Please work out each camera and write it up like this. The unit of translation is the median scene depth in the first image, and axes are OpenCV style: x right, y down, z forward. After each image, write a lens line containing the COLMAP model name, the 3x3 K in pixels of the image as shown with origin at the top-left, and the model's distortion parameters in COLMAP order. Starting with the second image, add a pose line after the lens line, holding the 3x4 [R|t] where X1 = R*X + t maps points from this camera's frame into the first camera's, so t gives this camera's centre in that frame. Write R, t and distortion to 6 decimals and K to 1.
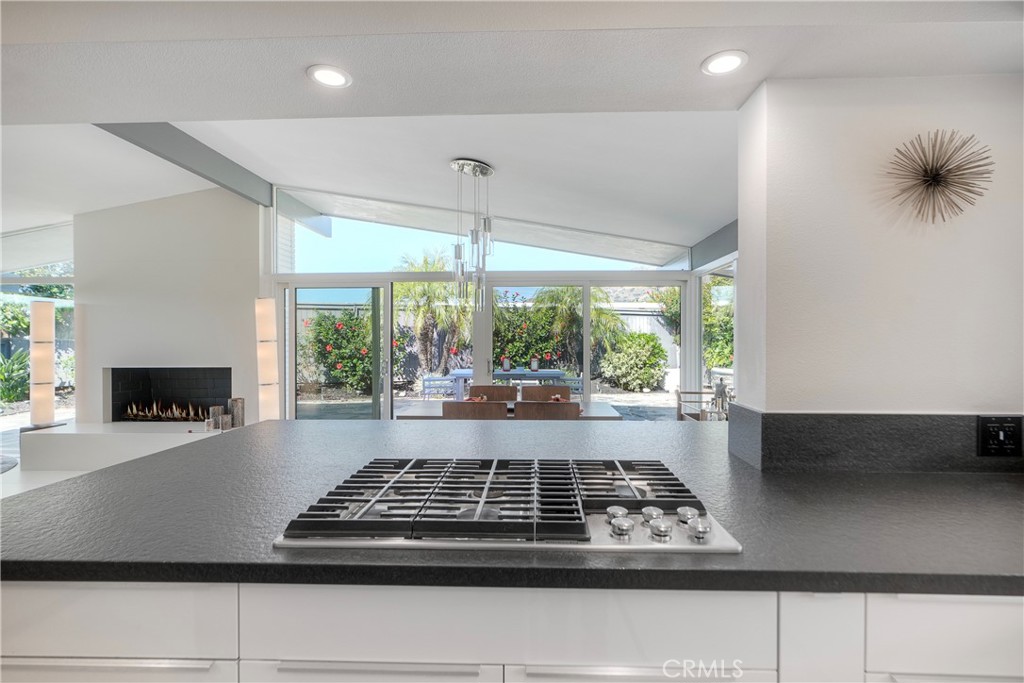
lens RADIAL K [[482.7, 0, 517.5], [0, 482.7, 343.2], [0, 0, 1]] dist [-0.001293, -0.000339]
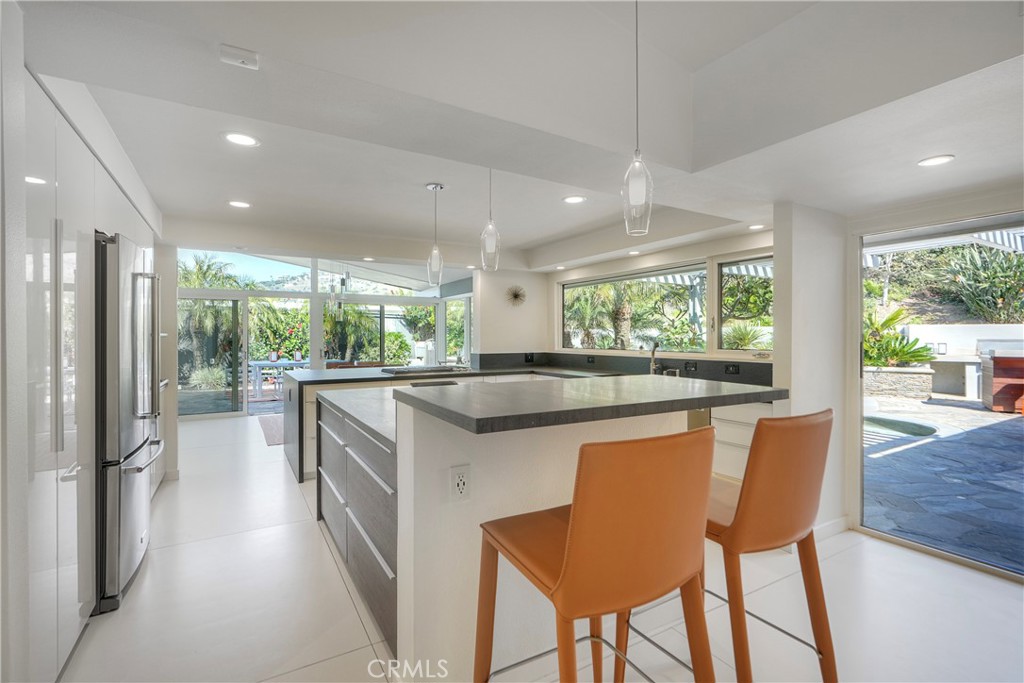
lens RADIAL K [[477.7, 0, 522.6], [0, 477.7, 328.3], [0, 0, 1]] dist [-0.001973, -0.000788]
pose [[0.838471, 0.006641, 0.544906, -0.160291], [0.008373, 0.999651, -0.025068, 0.004624], [-0.544882, 0.025581, 0.838123, -0.298413]]
